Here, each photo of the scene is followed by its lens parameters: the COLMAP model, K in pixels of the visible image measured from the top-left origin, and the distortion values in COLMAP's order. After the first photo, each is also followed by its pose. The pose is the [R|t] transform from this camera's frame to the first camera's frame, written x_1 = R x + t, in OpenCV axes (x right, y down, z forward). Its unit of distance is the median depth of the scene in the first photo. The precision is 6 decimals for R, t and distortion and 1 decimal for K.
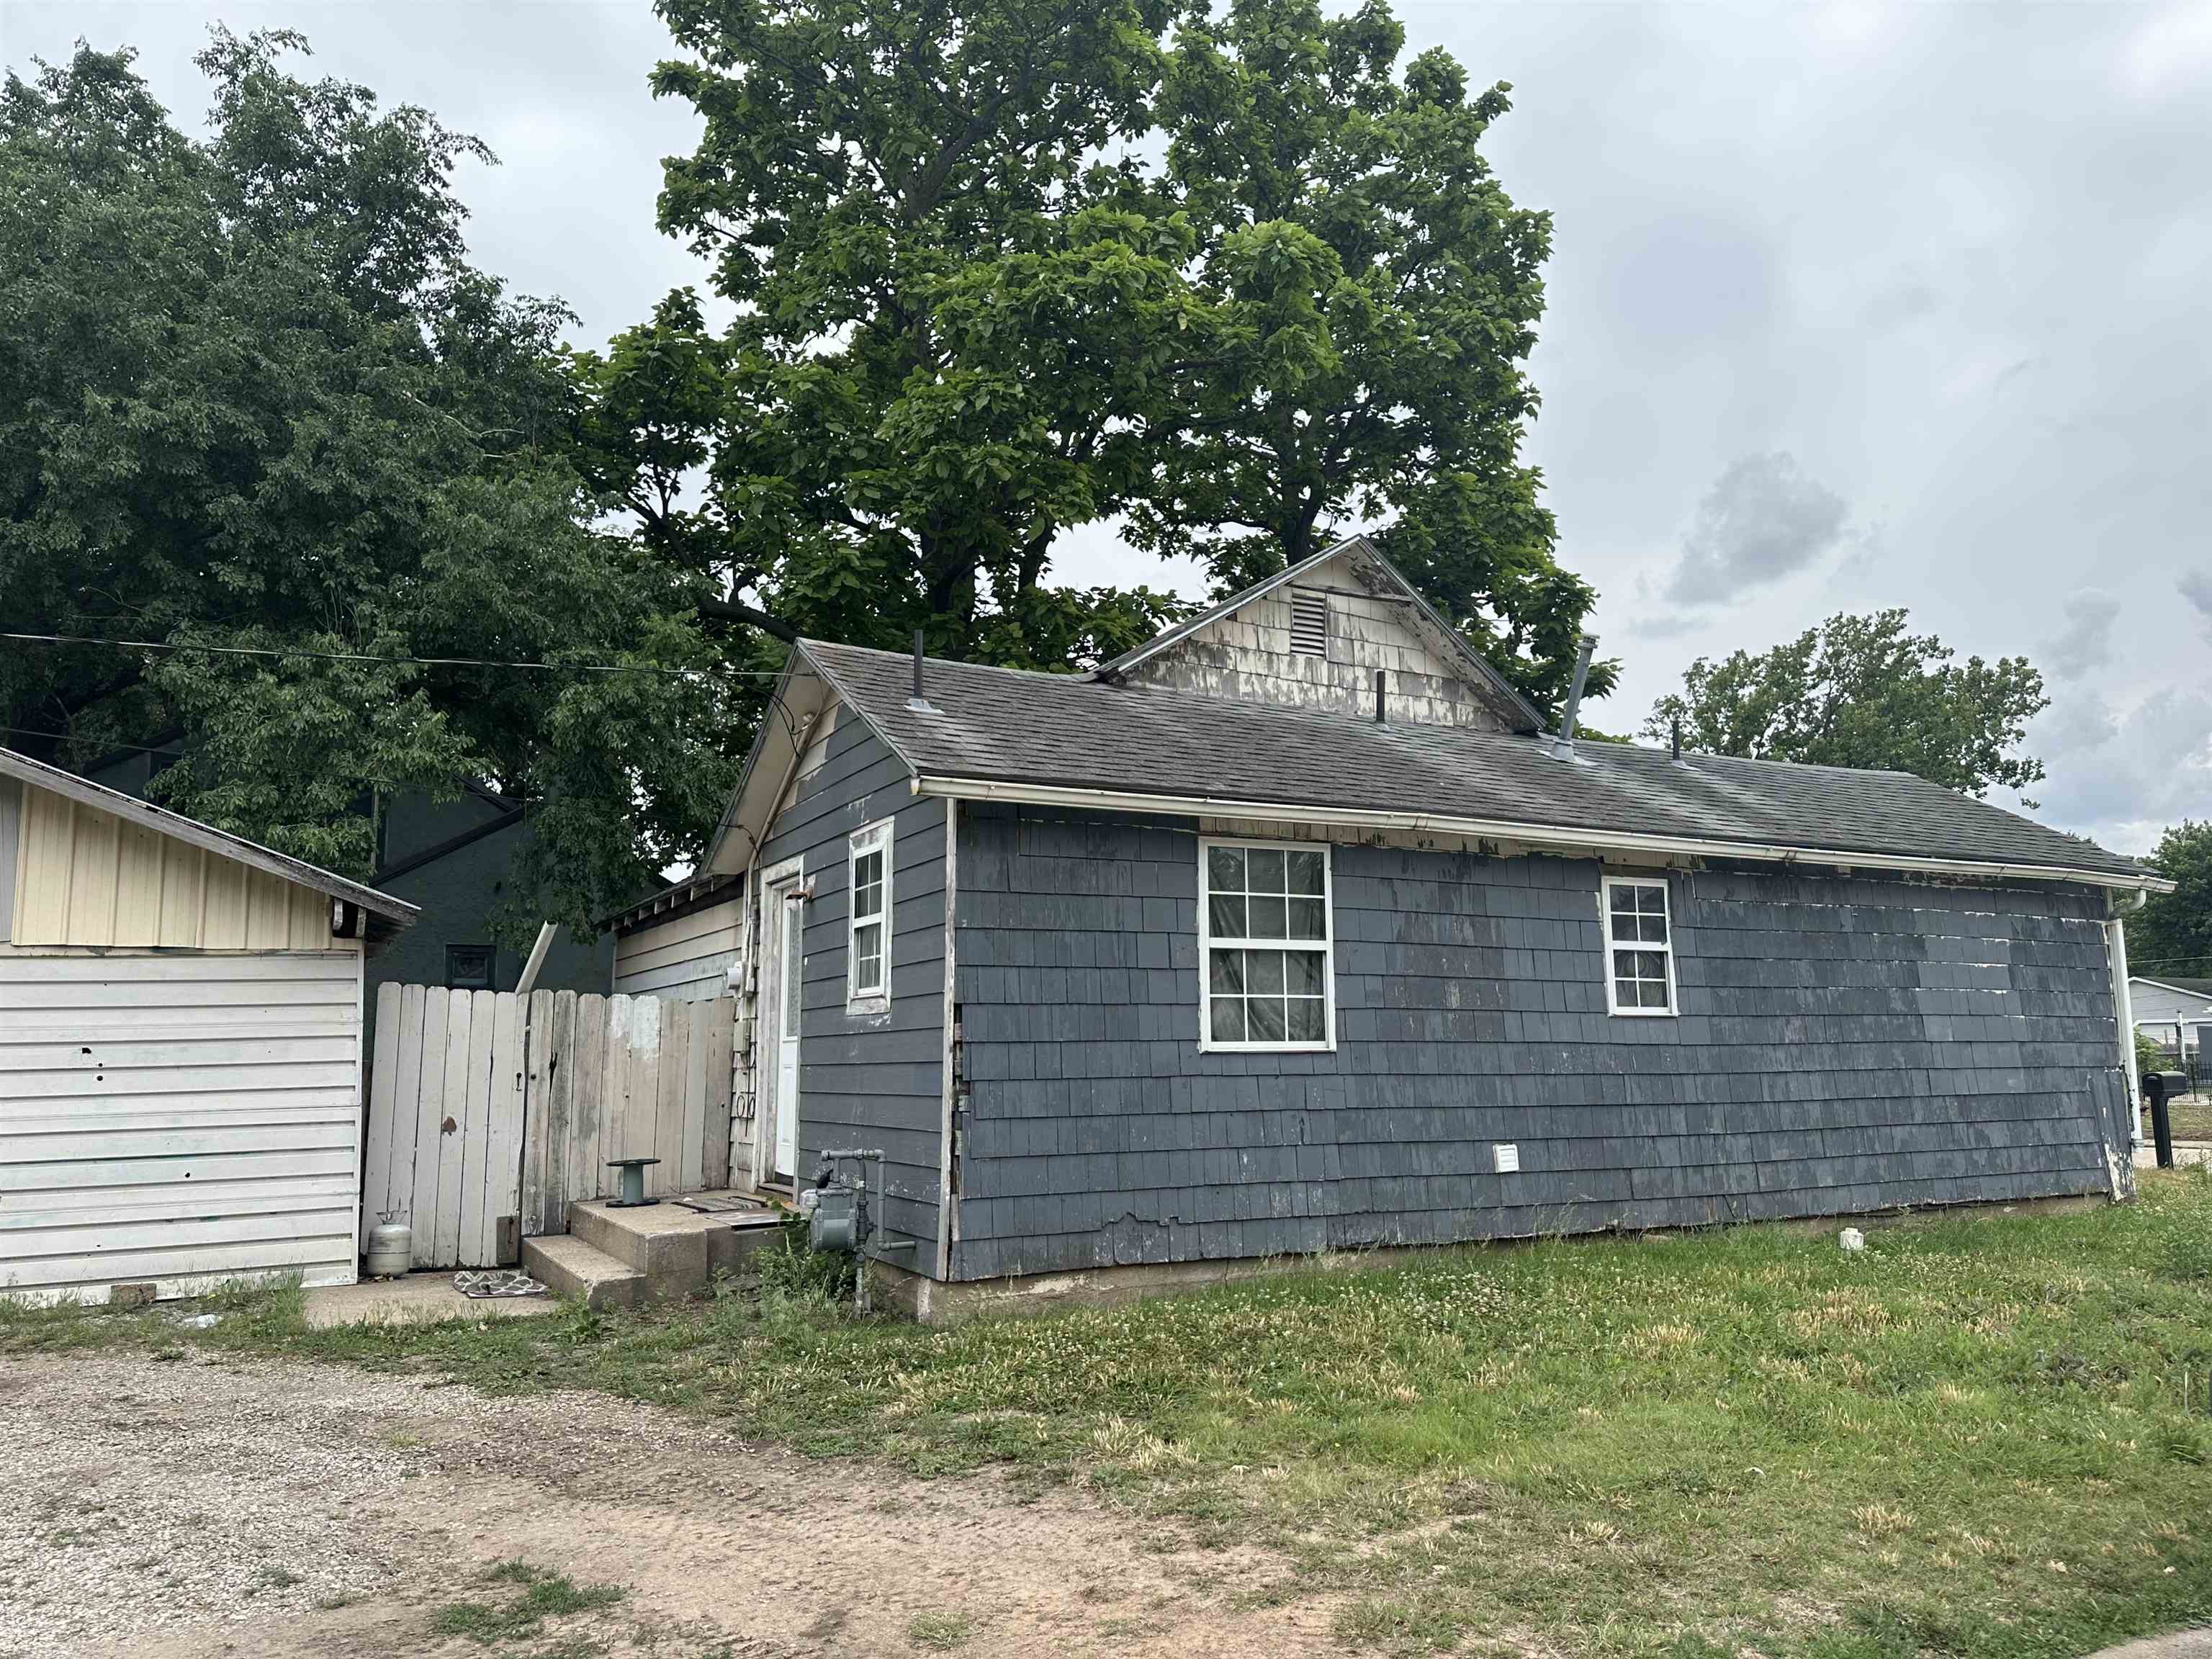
lens RADIAL K [[1551.2, 0, 1106.0], [0, 1551.2, 829.5], [0, 0, 1]] dist [0.024357, -0.002415]
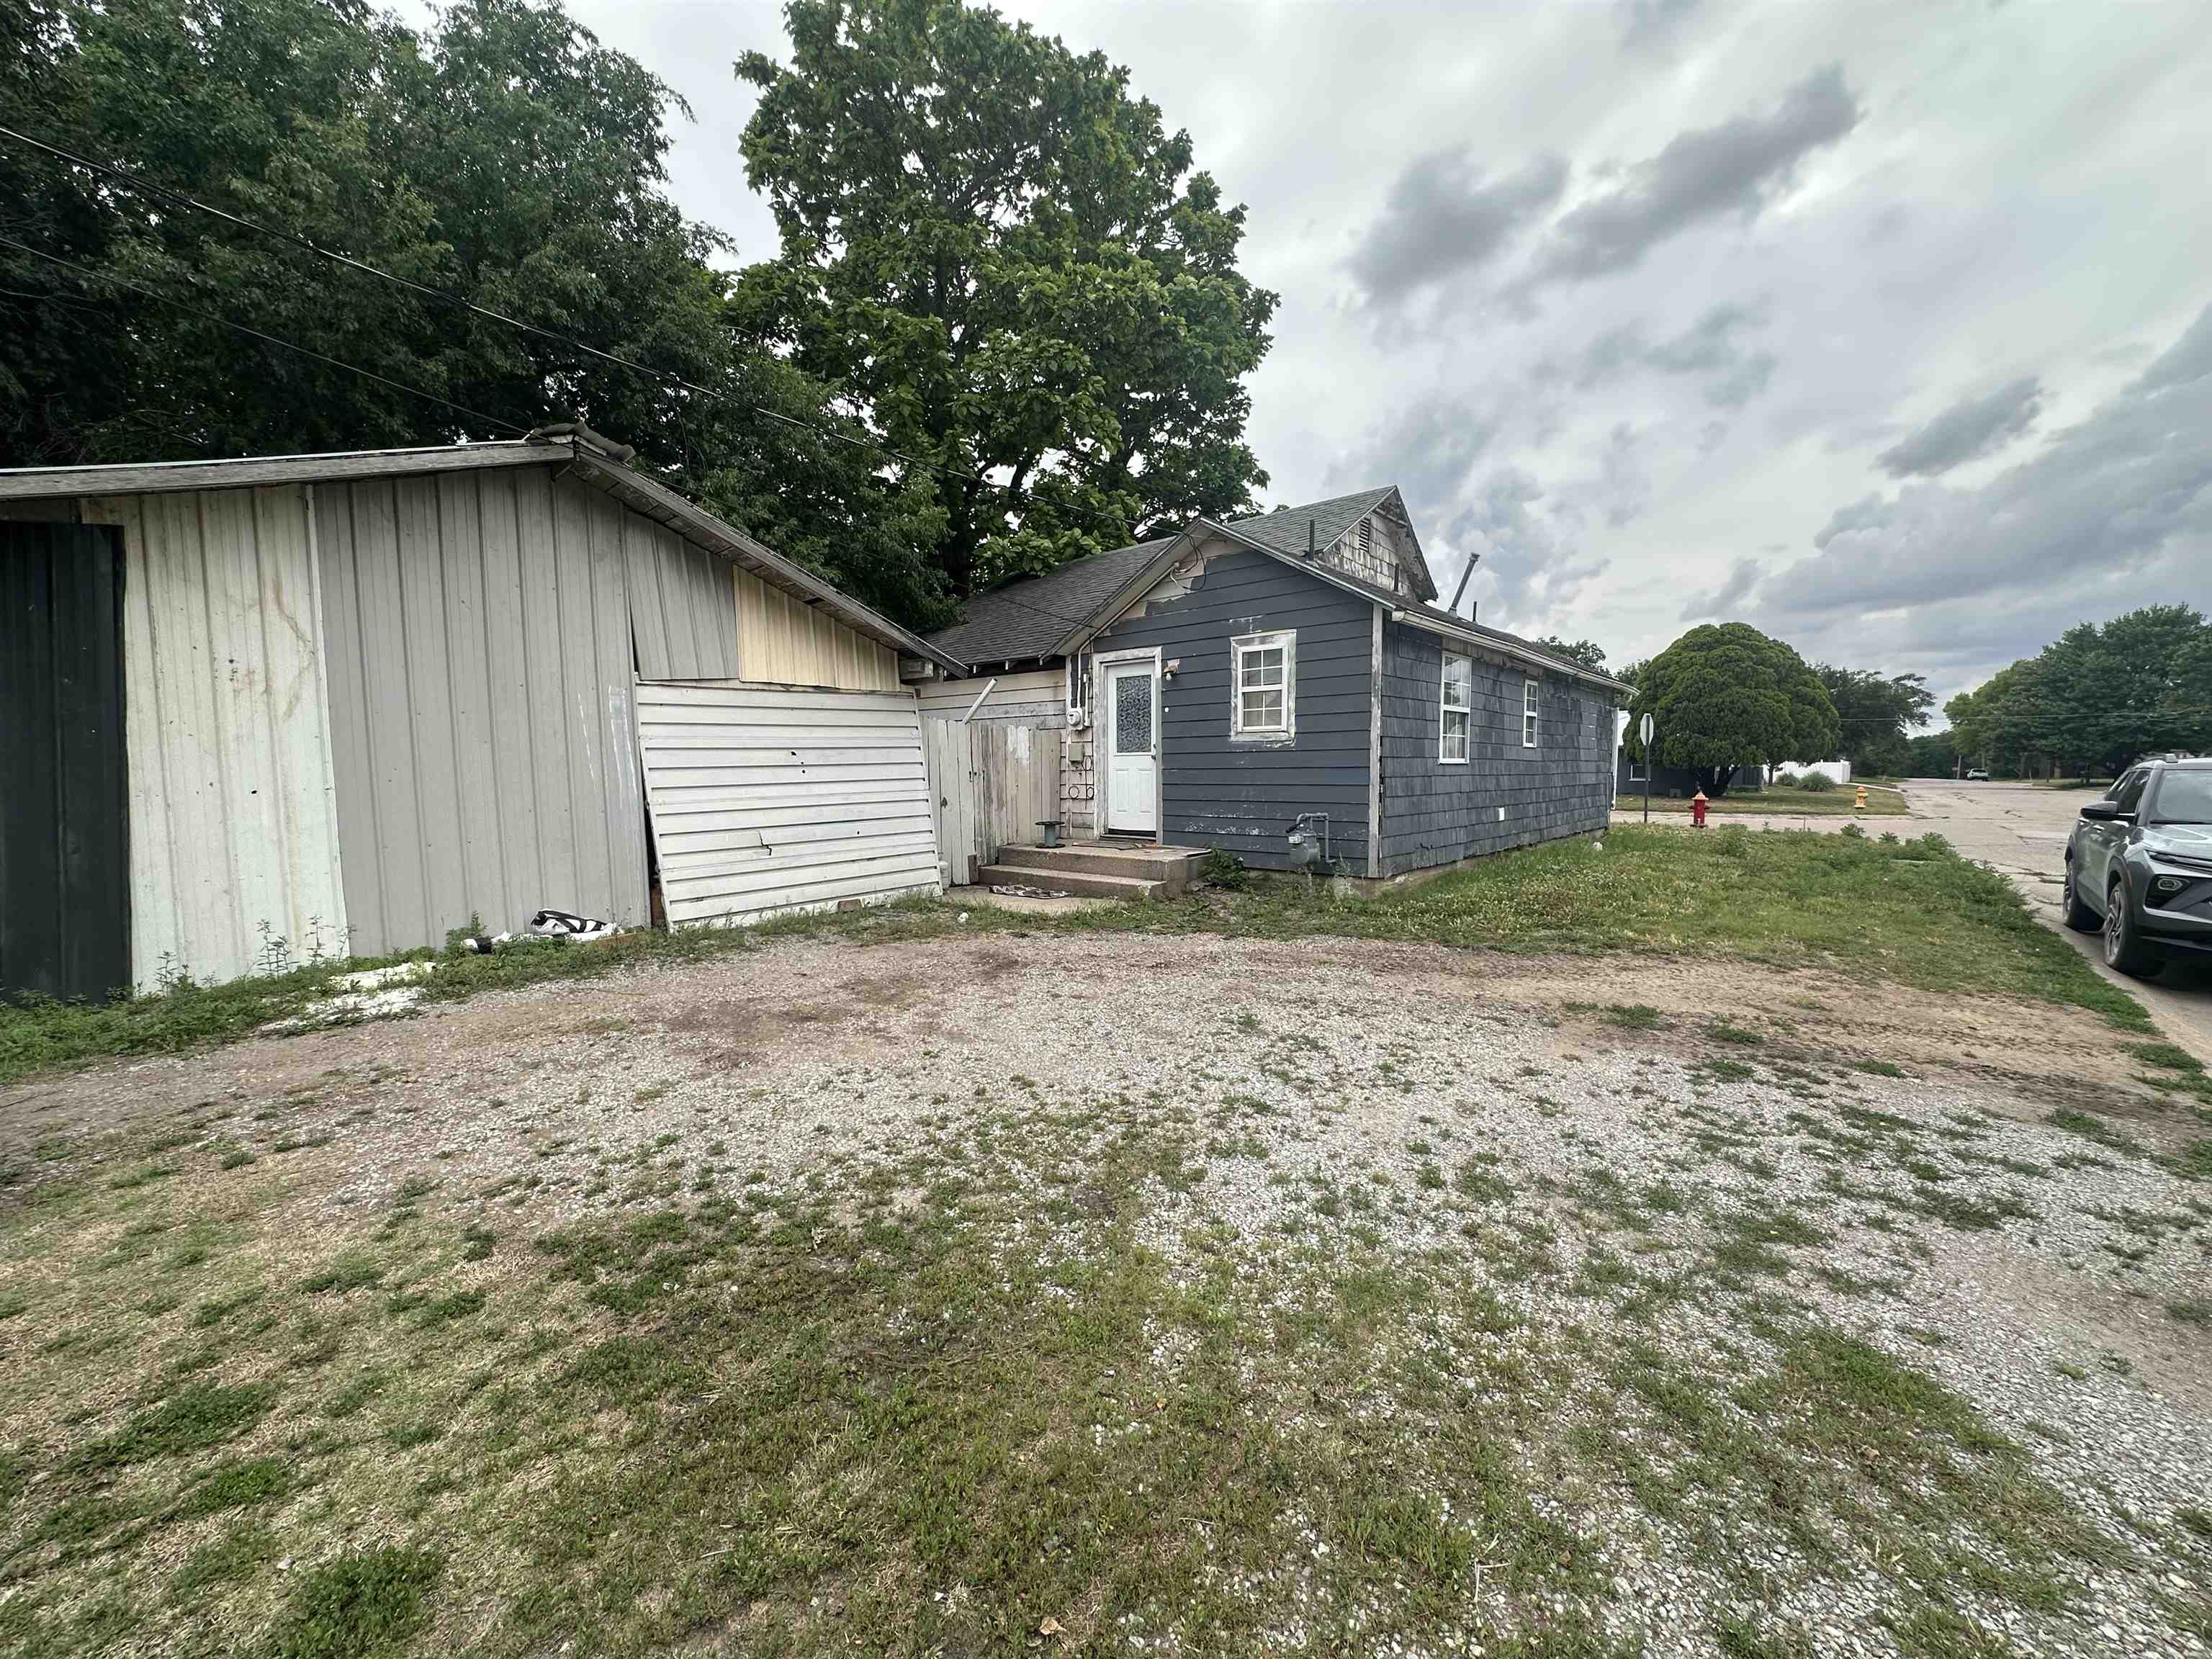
lens RADIAL K [[876.3, 0, 1106.0], [0, 876.3, 829.5], [0, 0, 1]] dist [-0.013141, -0.000089]
pose [[0.935340, -0.017151, 0.353335, -0.647234], [-0.058423, 0.977619, 0.202110, 0.023328], [-0.348893, -0.209685, 0.913403, 0.100884]]
